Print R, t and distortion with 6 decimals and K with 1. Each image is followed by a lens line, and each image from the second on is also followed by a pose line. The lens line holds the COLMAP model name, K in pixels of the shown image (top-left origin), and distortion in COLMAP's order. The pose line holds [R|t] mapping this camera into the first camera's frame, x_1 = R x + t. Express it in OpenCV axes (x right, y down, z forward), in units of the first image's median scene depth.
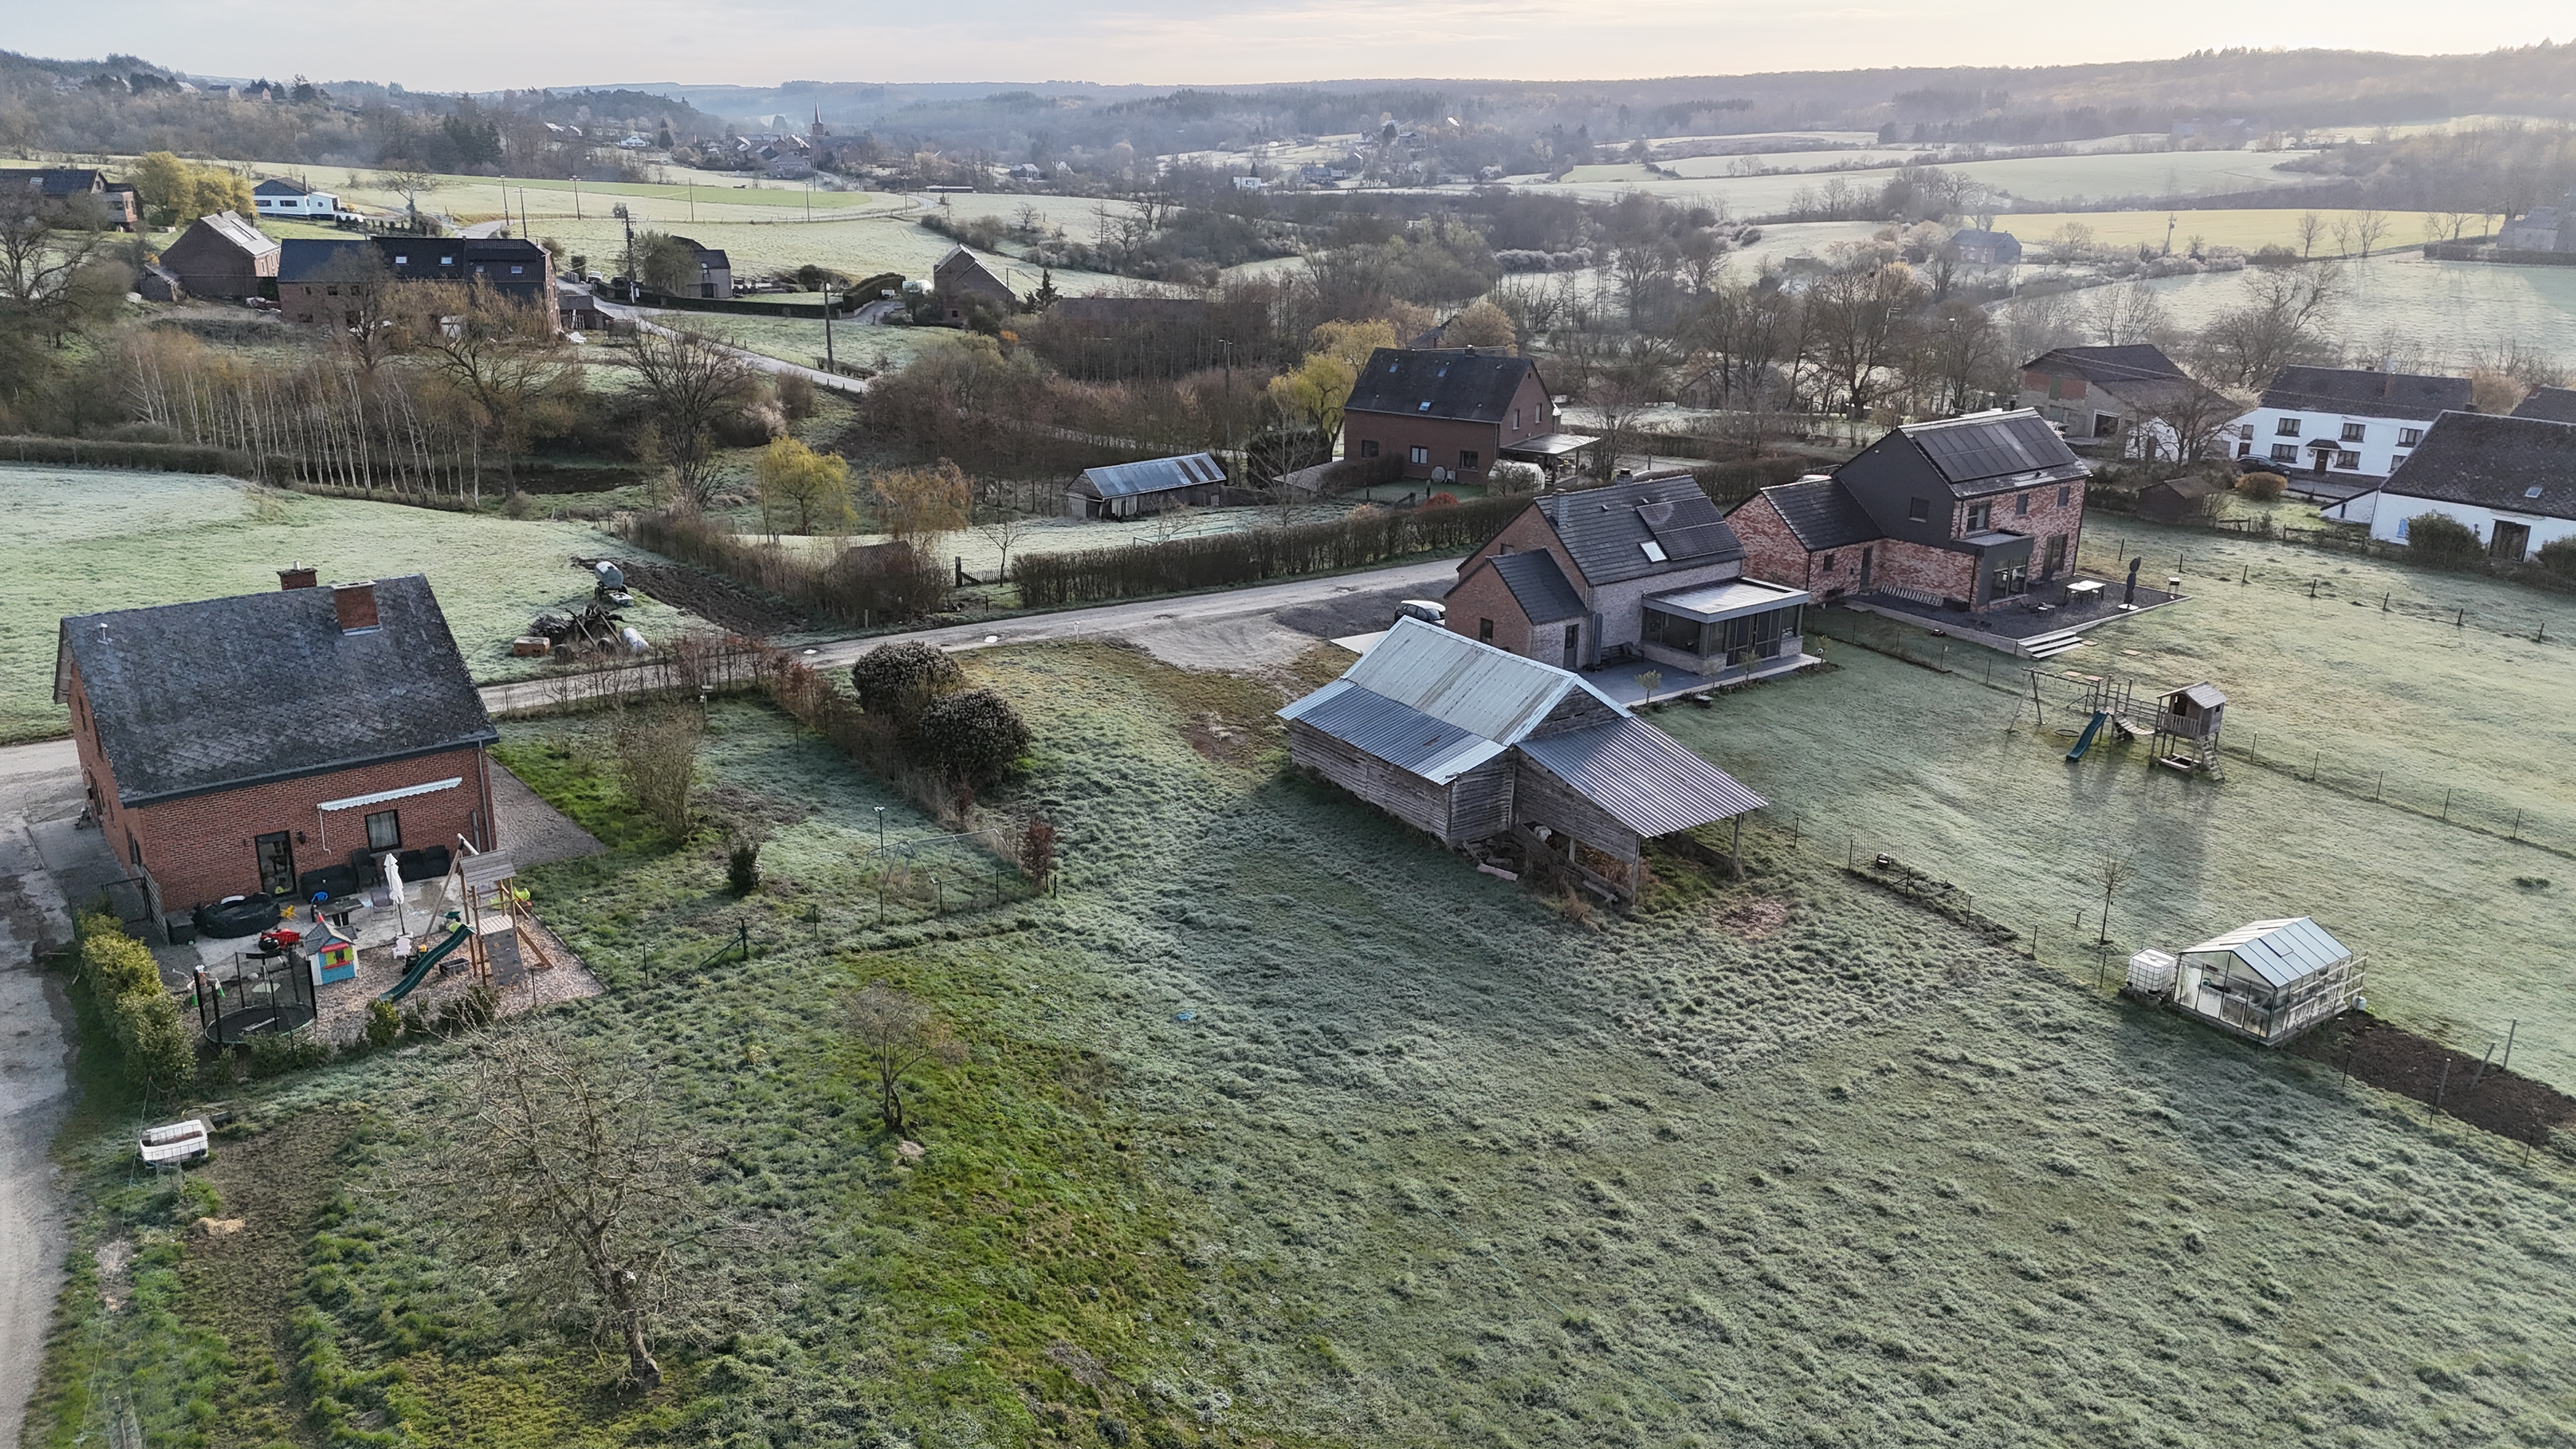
lens RADIAL K [[1882.2, 0, 1278.2], [0, 1882.2, 723.8], [0, 0, 1]] dist [0.088570, -0.092146]
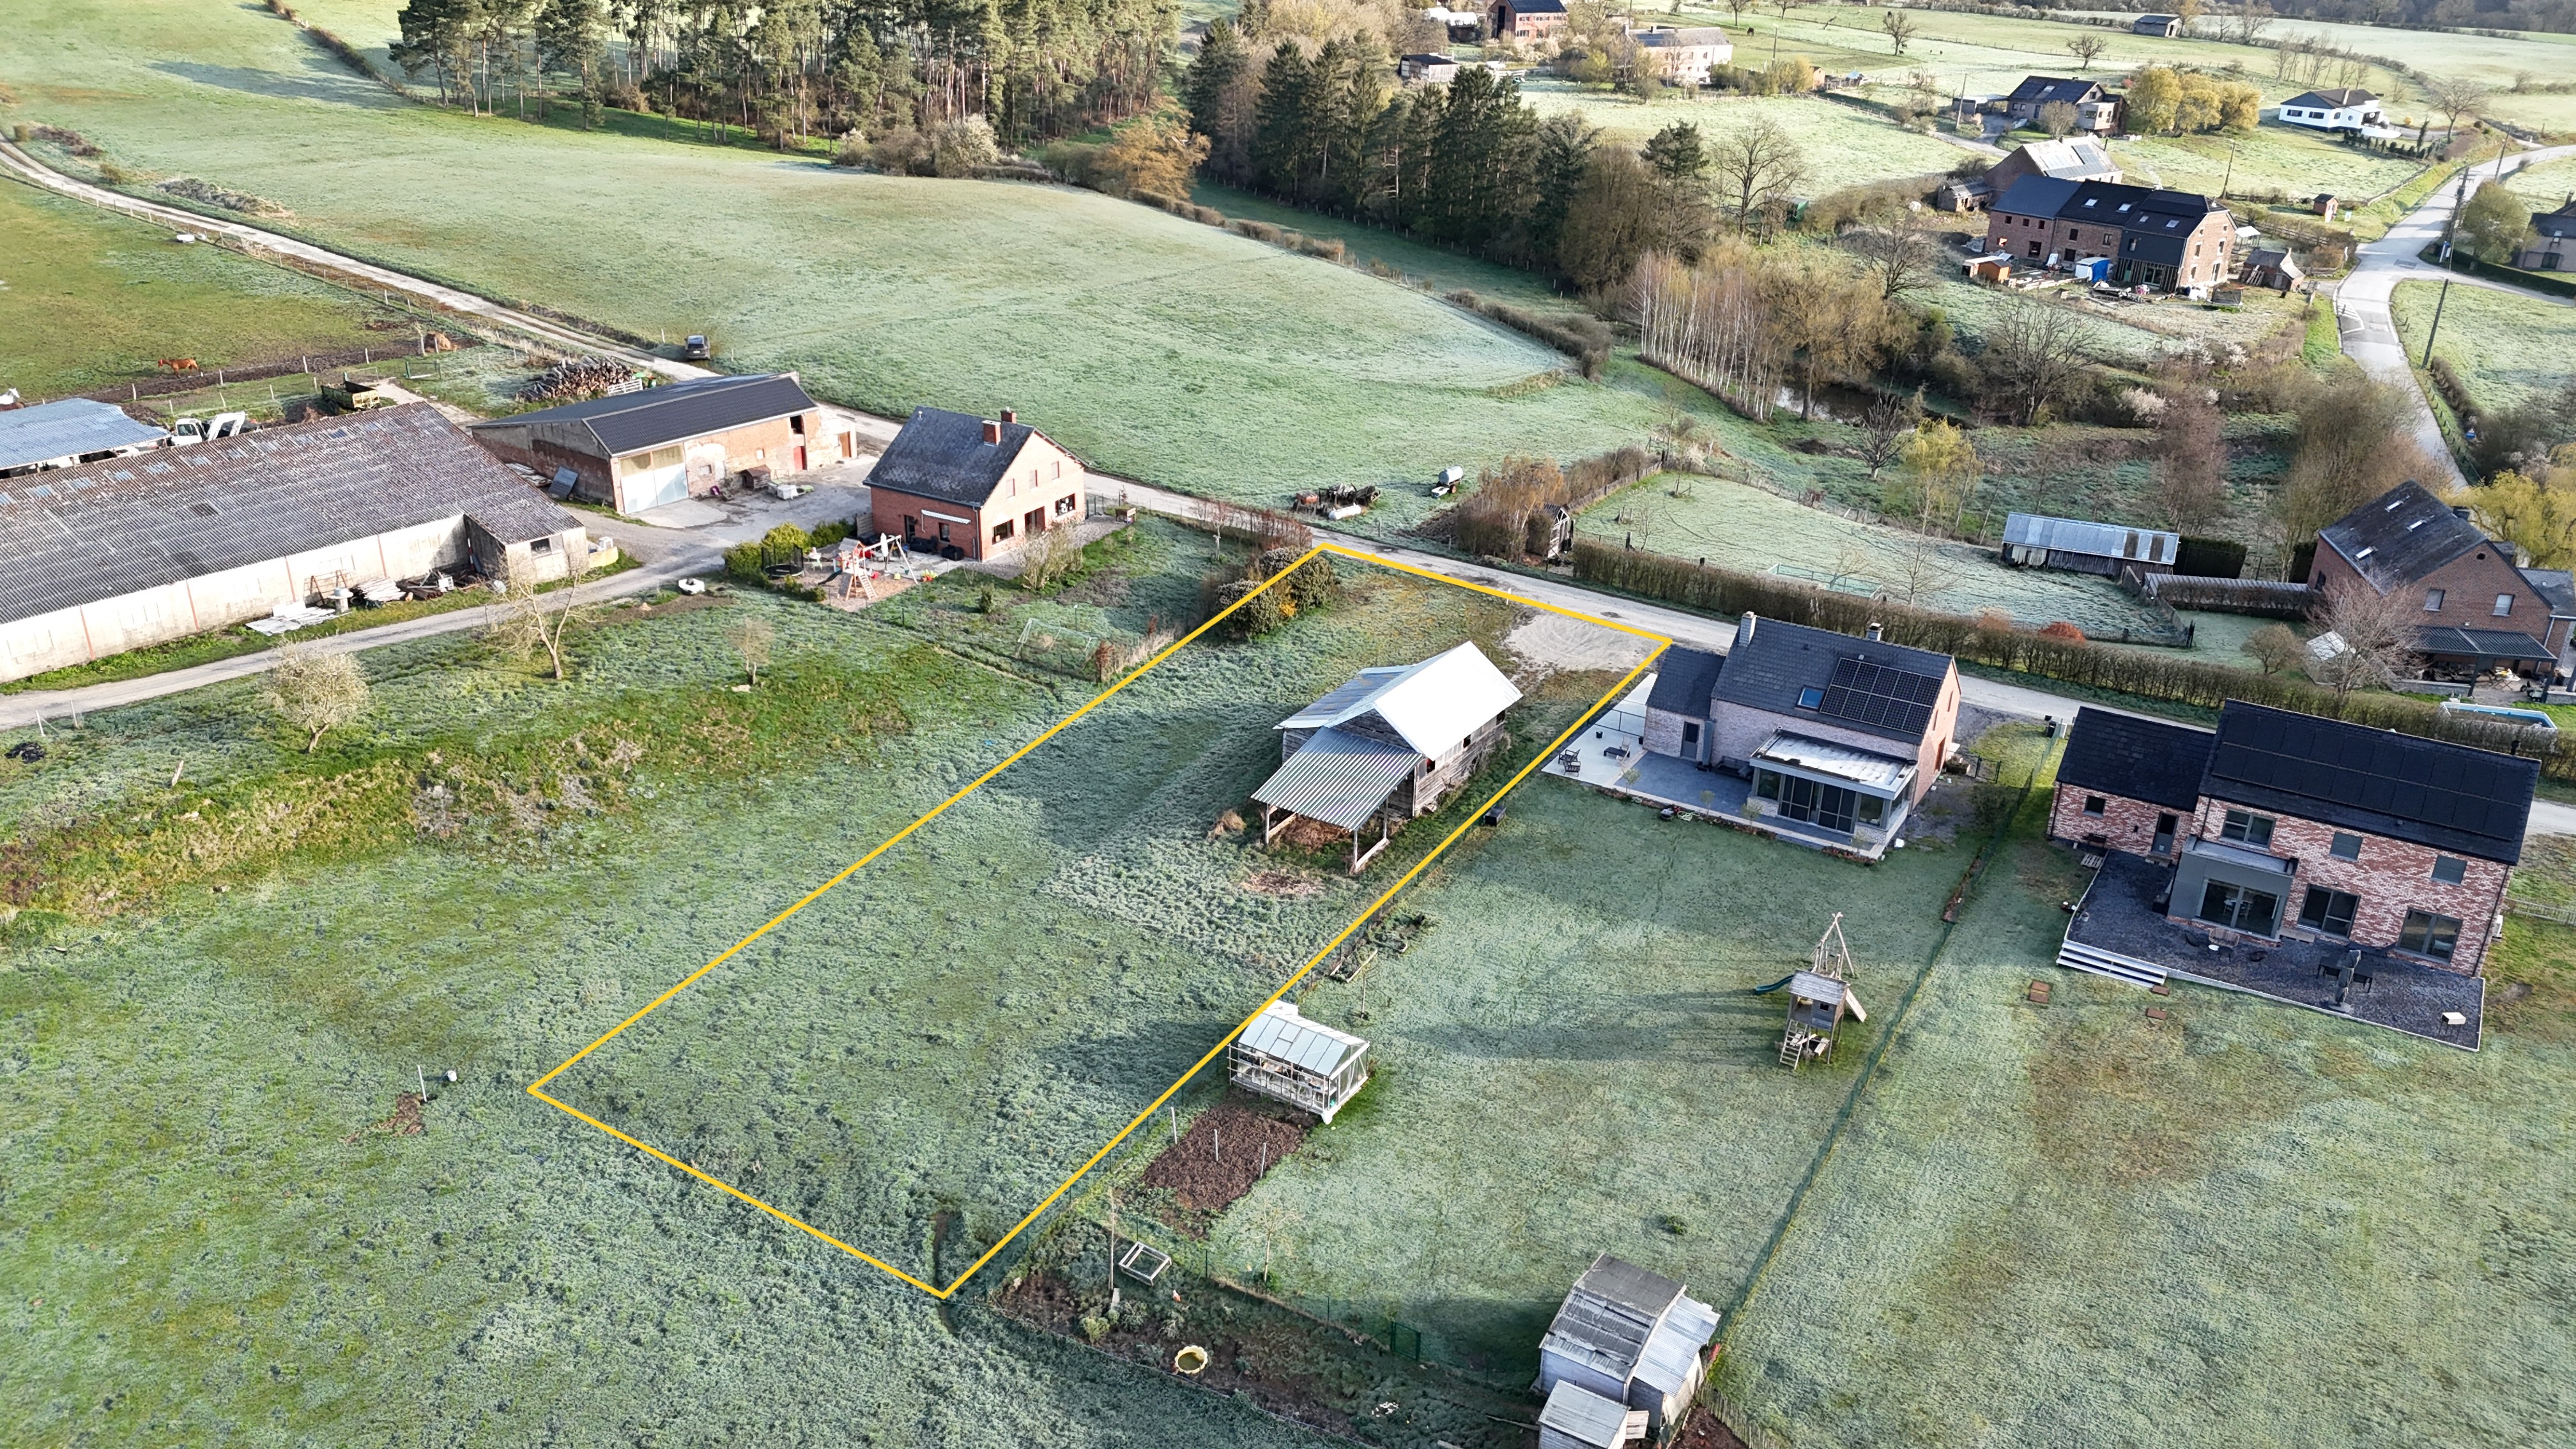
lens RADIAL K [[1882.2, 0, 1278.2], [0, 1882.2, 723.8], [0, 0, 1]] dist [0.088570, -0.092146]
pose [[0.362726, 0.372188, -0.854345, 0.919973], [-0.294399, 0.915598, 0.273880, -0.257072], [0.884171, 0.152175, 0.441683, 0.231917]]
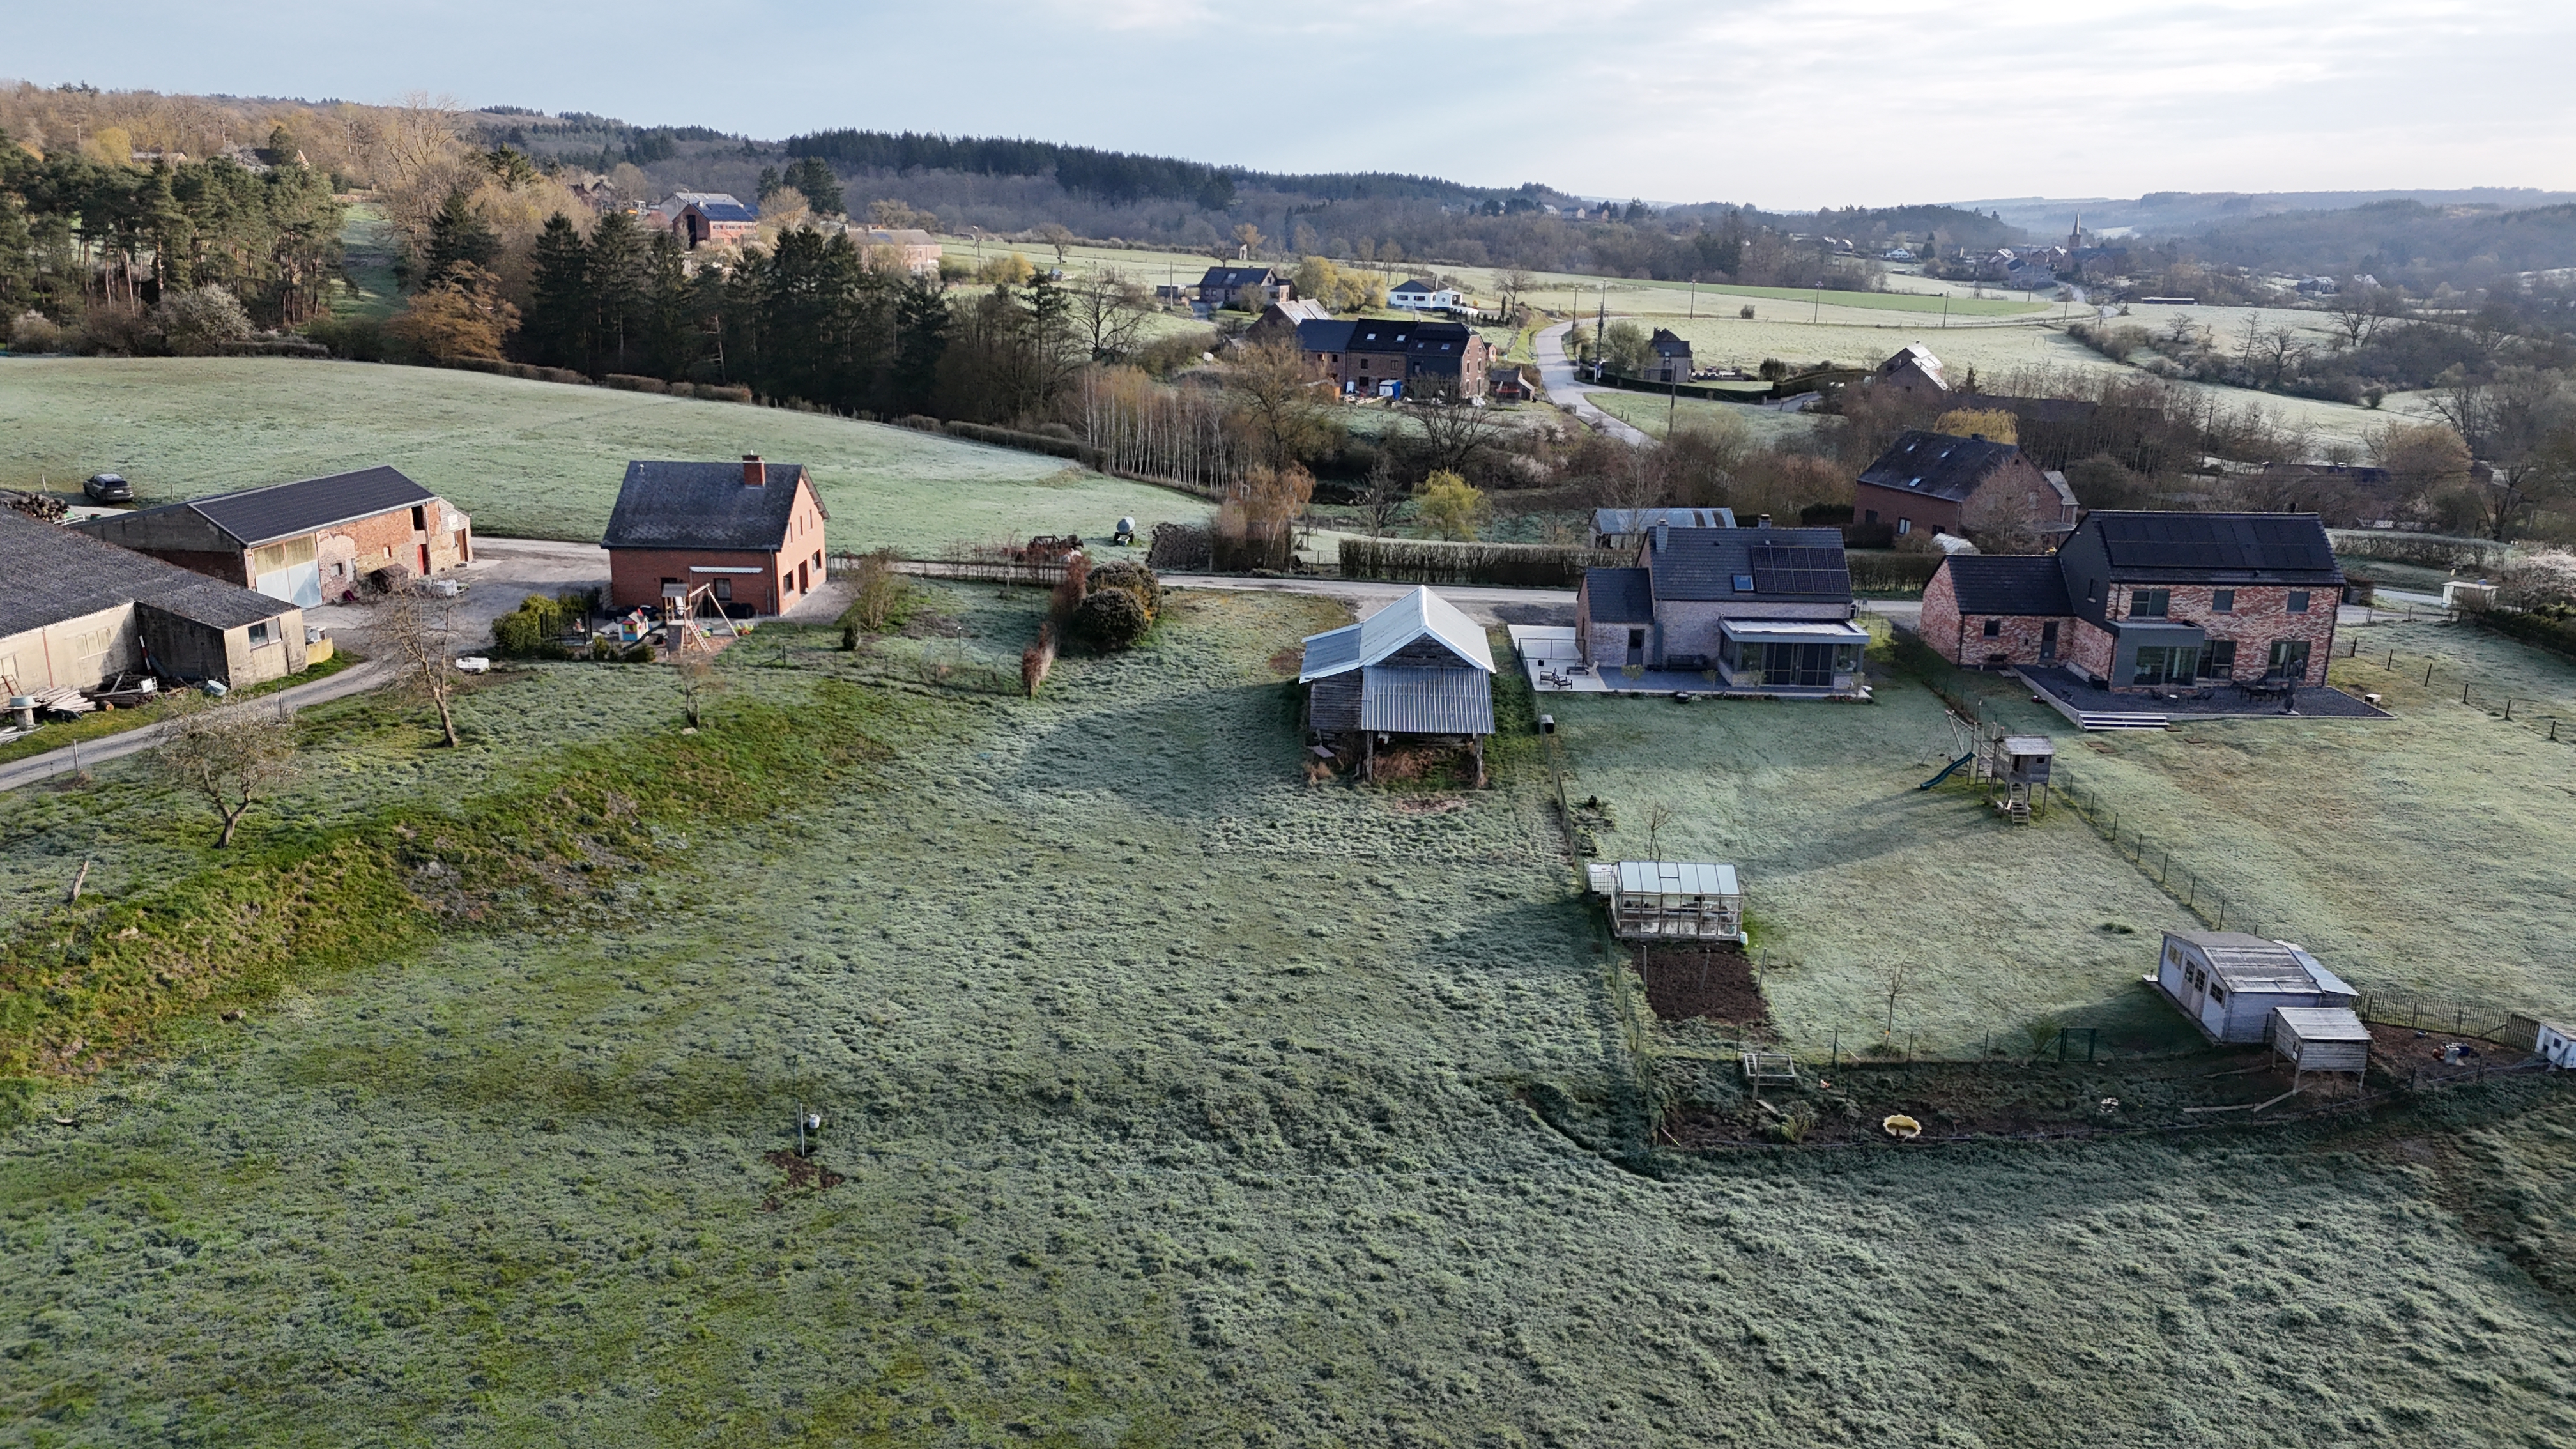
lens RADIAL K [[1882.2, 0, 1278.2], [0, 1882.2, 723.8], [0, 0, 1]] dist [0.088570, -0.092146]
pose [[0.785027, 0.160872, -0.598209, 0.622524], [-0.193583, 0.981035, 0.009785, 0.035175], [0.588438, 0.108121, 0.801281, -0.091729]]
